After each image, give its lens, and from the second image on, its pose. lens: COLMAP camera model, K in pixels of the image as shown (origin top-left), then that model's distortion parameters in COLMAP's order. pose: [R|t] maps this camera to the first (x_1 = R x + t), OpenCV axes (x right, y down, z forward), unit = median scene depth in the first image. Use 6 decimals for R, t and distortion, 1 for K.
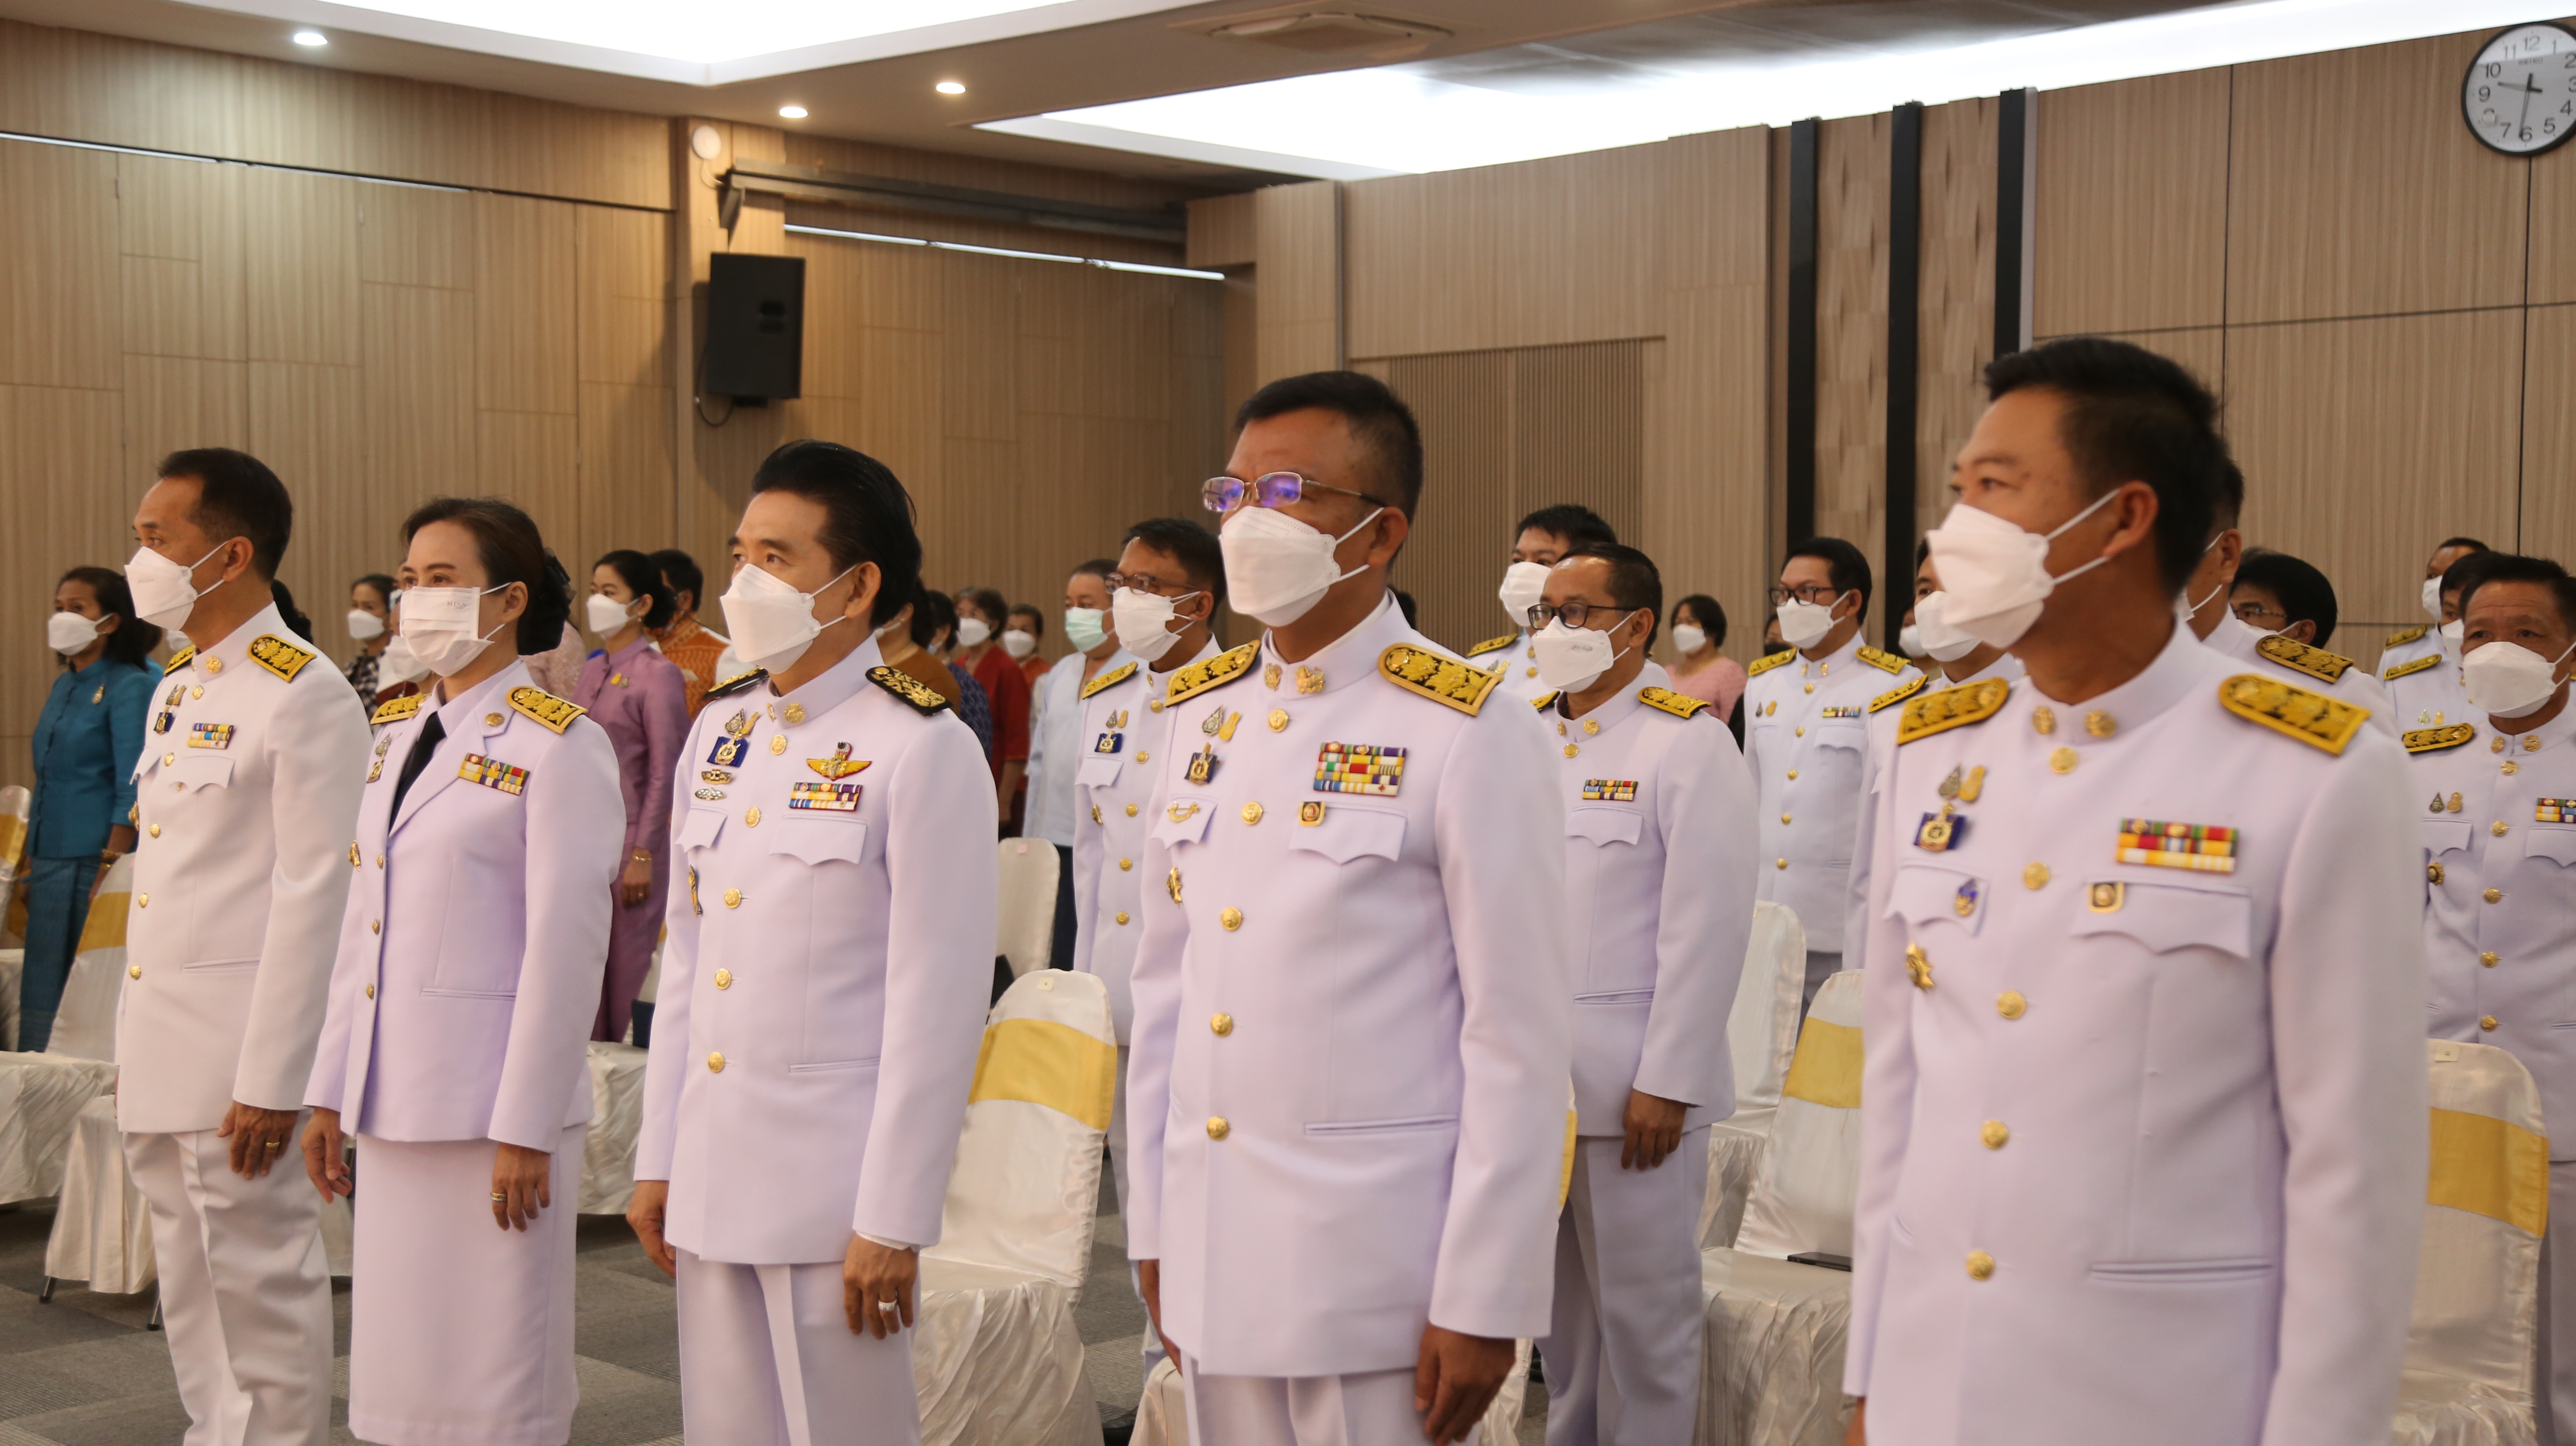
lens RADIAL K [[3467.8, 0, 1380.8], [0, 3467.8, 762.7], [0, 0, 1]] dist [0.036903, 0.317079]
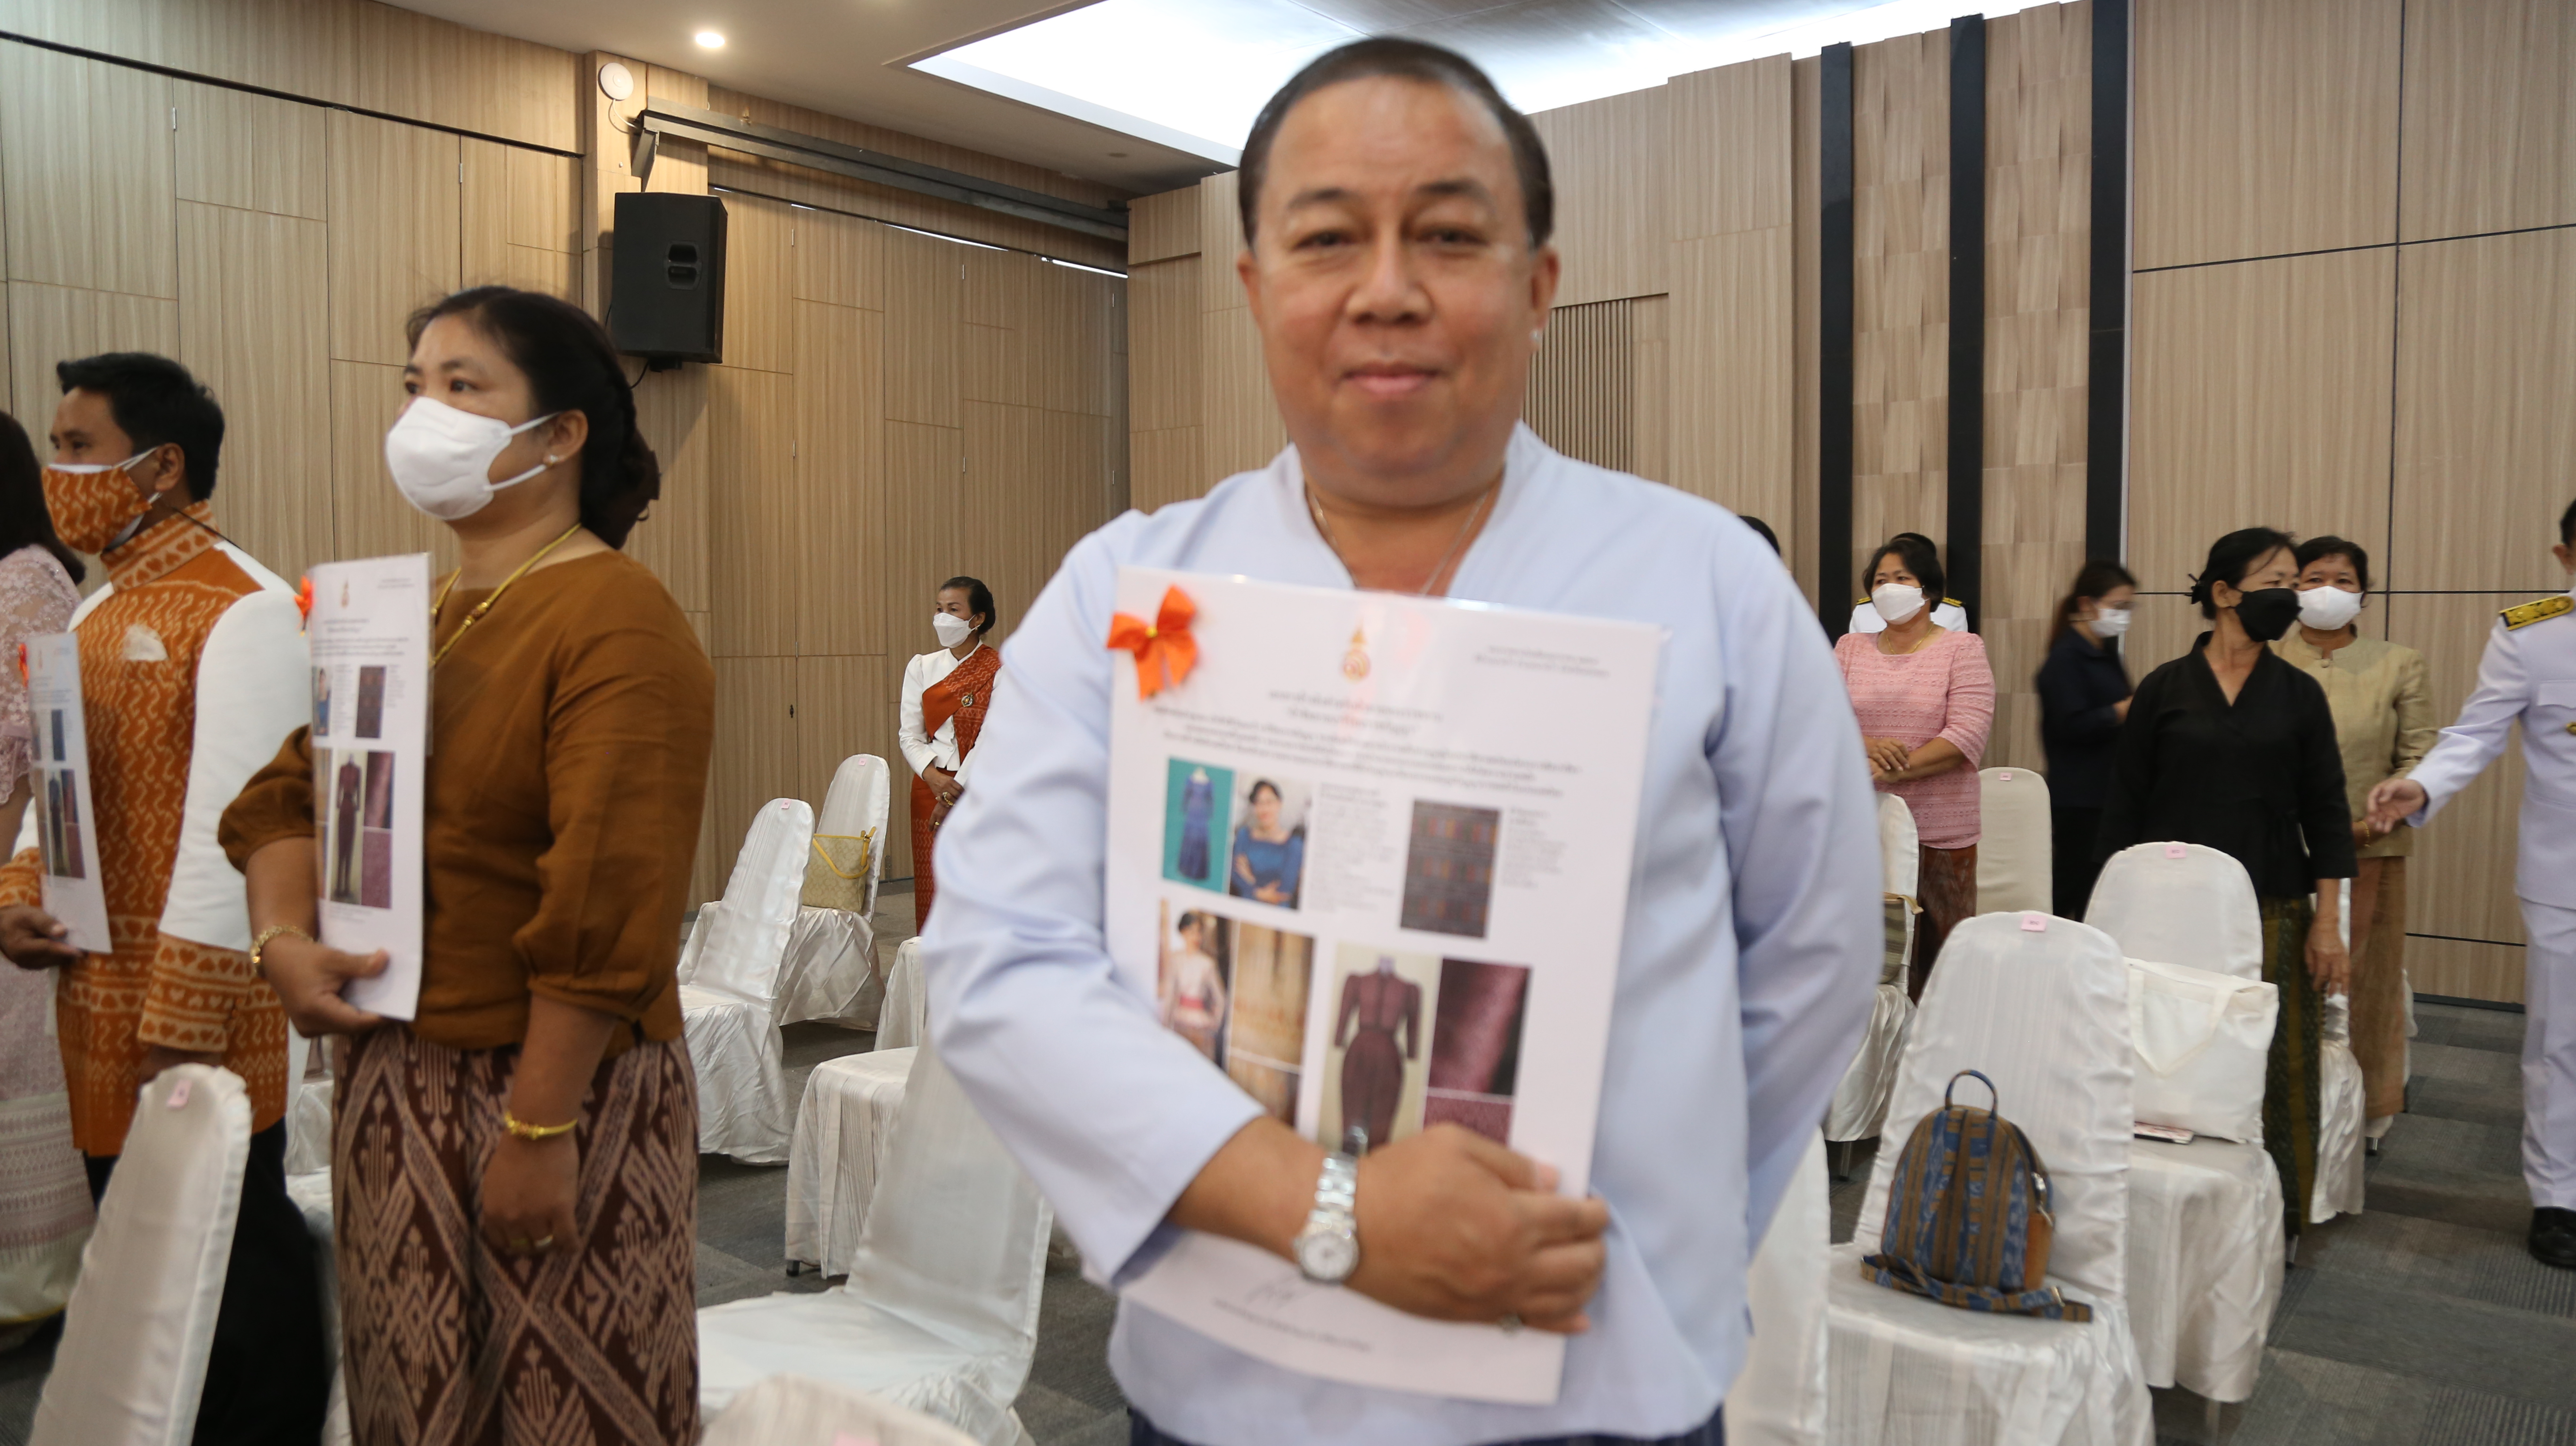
lens RADIAL K [[1763.6, 0, 1288.0], [0, 1763.6, 723.0], [0, 0, 1]] dist [-0.064194, -0.003539]
pose [[0.997293, -0.009232, 0.072946, -0.054942], [0.008900, 0.999948, 0.004885, -0.011338], [-0.072988, -0.004223, 0.997324, 0.550535]]
